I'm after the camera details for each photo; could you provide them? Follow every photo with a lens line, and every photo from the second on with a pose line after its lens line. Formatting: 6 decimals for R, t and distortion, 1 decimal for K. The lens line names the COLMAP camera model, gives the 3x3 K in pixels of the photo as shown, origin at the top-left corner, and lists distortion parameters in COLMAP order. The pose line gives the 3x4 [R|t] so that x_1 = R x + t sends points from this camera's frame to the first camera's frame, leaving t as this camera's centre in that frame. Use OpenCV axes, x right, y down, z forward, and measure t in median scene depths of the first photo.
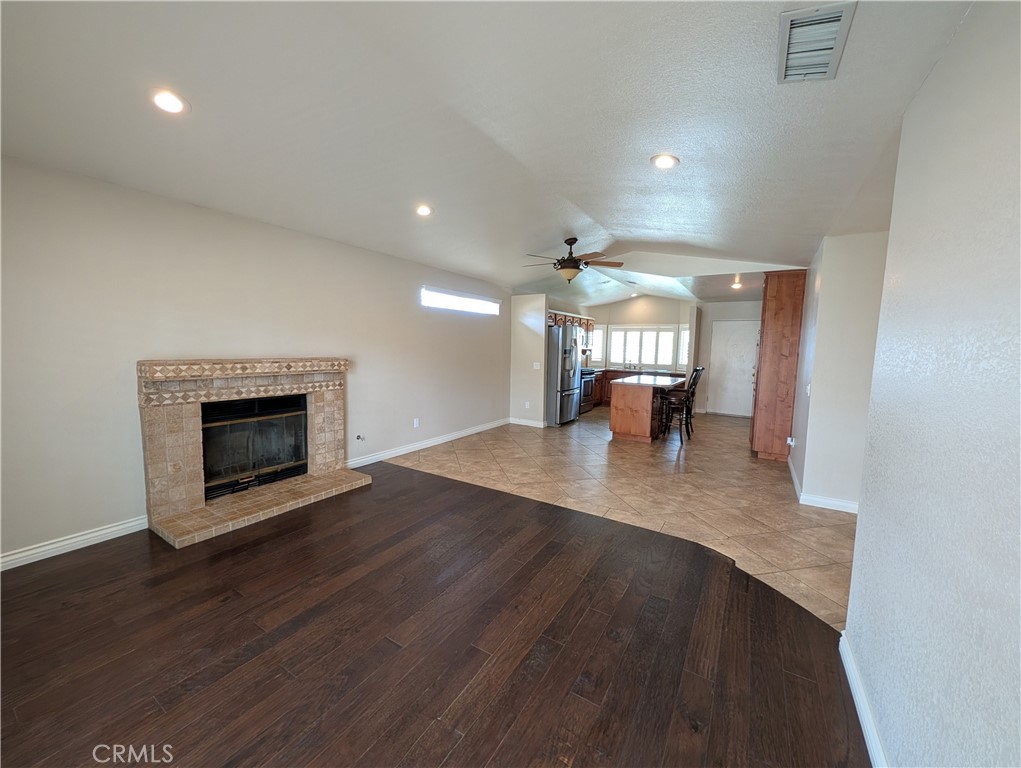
lens RADIAL K [[391.1, 0, 510.5], [0, 391.1, 384.0], [0, 0, 1]] dist [0.001934, 0.000085]
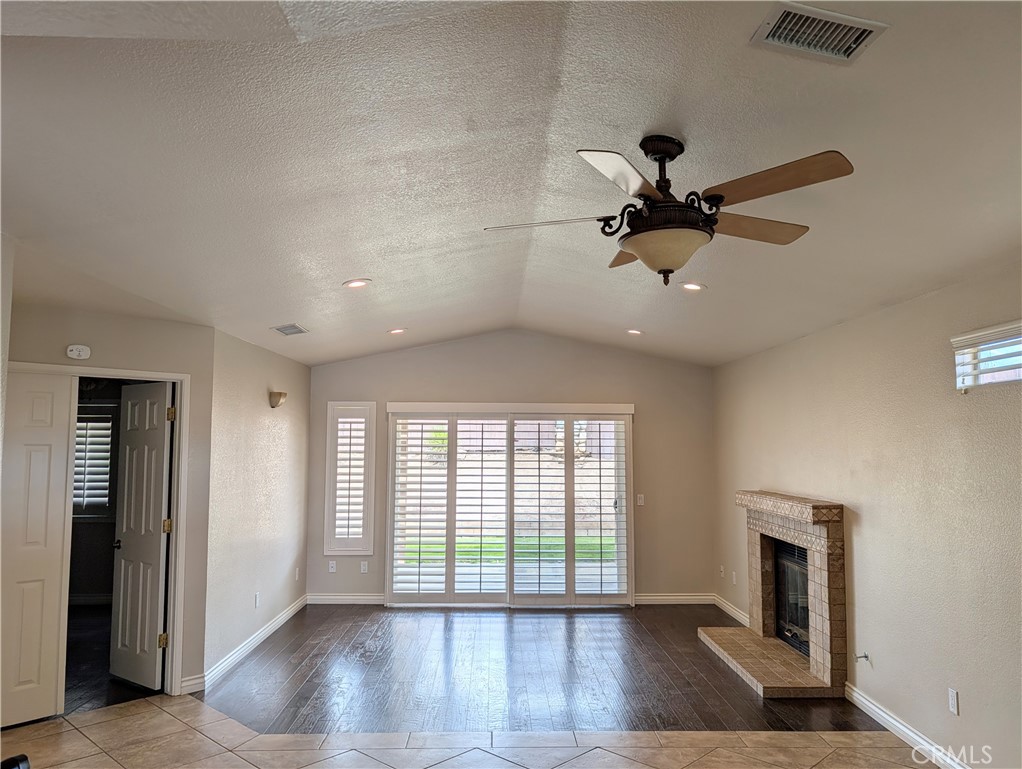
lens RADIAL K [[730.3, 0, 511.0], [0, 730.3, 384.5], [0, 0, 1]] dist [0.006772, 0.001147]
pose [[-0.829214, -0.060482, -0.555649, 0.603892], [-0.067766, 0.997673, -0.007466, -0.200777], [0.554807, 0.031463, -0.831384, 1.507376]]
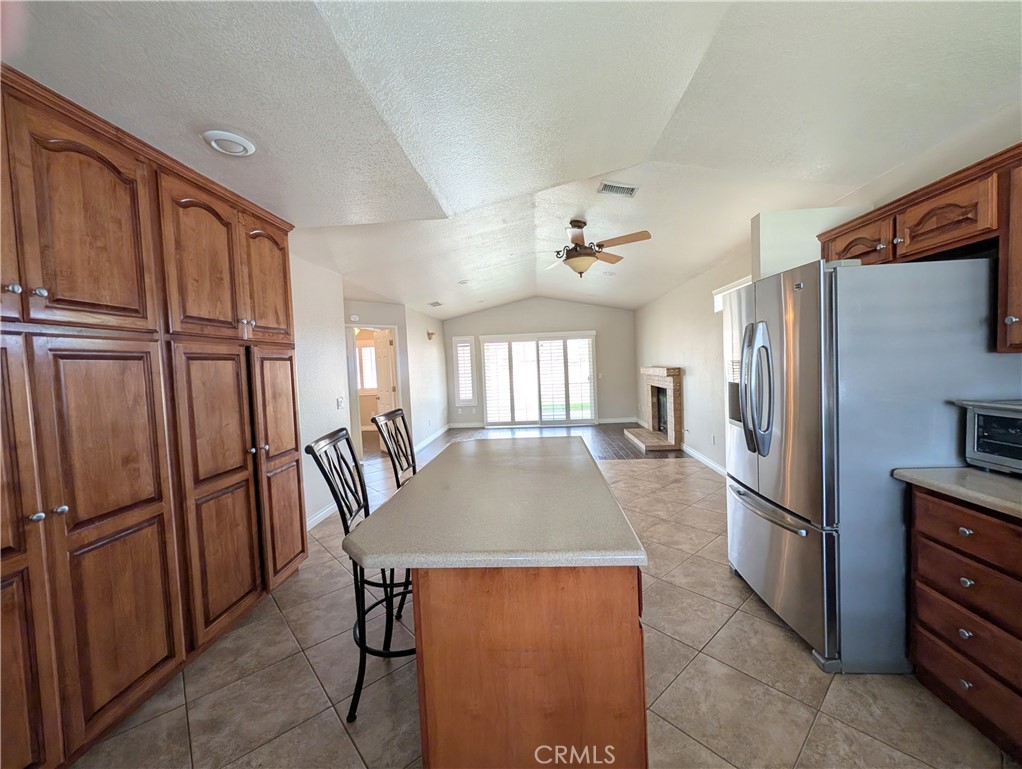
lens RADIAL K [[391.5, 0, 511.0], [0, 391.5, 384.5], [0, 0, 1]] dist [0.001934, 0.000085]
pose [[-0.875089, 0.054590, -0.480873, 0.721709], [-0.013575, 0.990458, 0.137142, -0.181205], [0.483771, 0.126539, -0.865998, 1.760724]]
